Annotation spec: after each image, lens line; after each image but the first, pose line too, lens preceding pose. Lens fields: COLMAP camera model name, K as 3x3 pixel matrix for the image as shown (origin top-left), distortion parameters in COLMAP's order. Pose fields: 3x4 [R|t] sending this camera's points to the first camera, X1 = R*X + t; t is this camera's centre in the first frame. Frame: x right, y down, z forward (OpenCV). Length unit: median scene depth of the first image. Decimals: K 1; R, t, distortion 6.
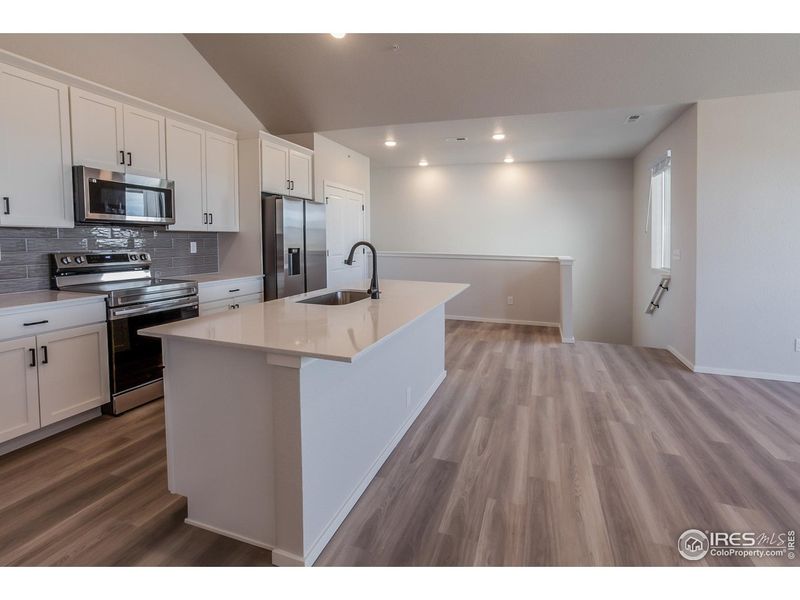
lens RADIAL K [[409.8, 0, 401.4], [0, 409.8, 261.2], [0, 0, 1]] dist [-0.003725, 0.000816]
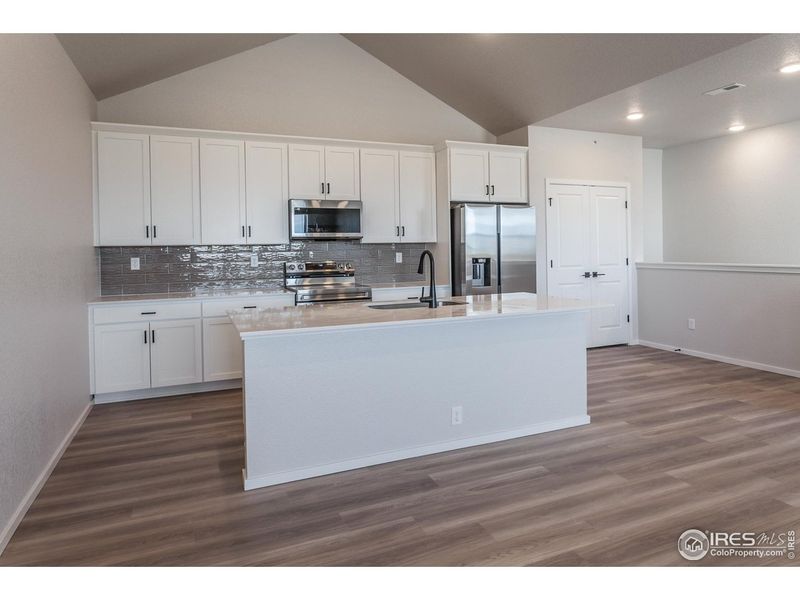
lens RADIAL K [[505.7, 0, 403.8], [0, 505.7, 288.6], [0, 0, 1]] dist [-0.006729, -0.002321]
pose [[0.660397, 0.039353, -0.749884, 0.711821], [-0.019217, 0.999184, 0.035511, 0.001610], [0.750670, -0.009041, 0.660615, 0.138621]]
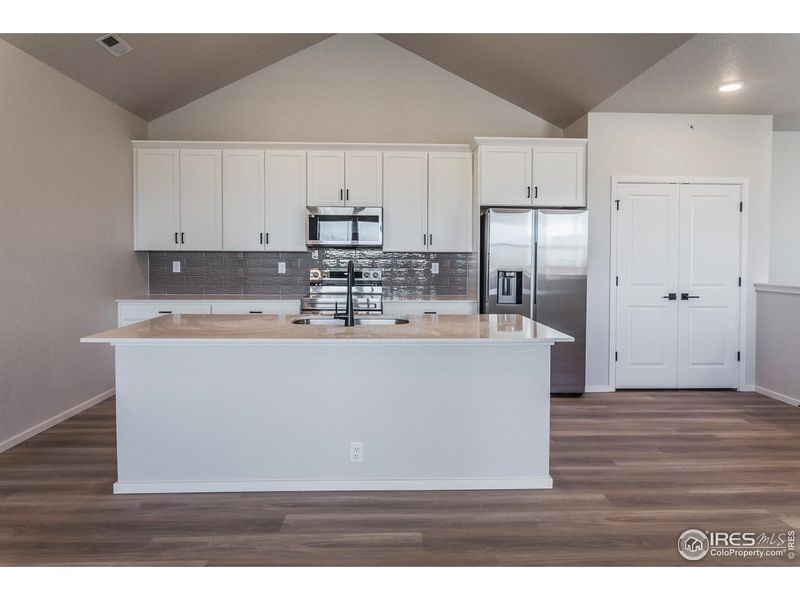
lens RADIAL K [[505.7, 0, 406.1], [0, 505.7, 290.4], [0, 0, 1]] dist [-0.006729, -0.002321]
pose [[0.344707, 0.052482, -0.937242, 0.870600], [-0.052913, 0.997935, 0.036420, -0.026868], [0.937218, 0.037038, 0.346773, 0.666431]]
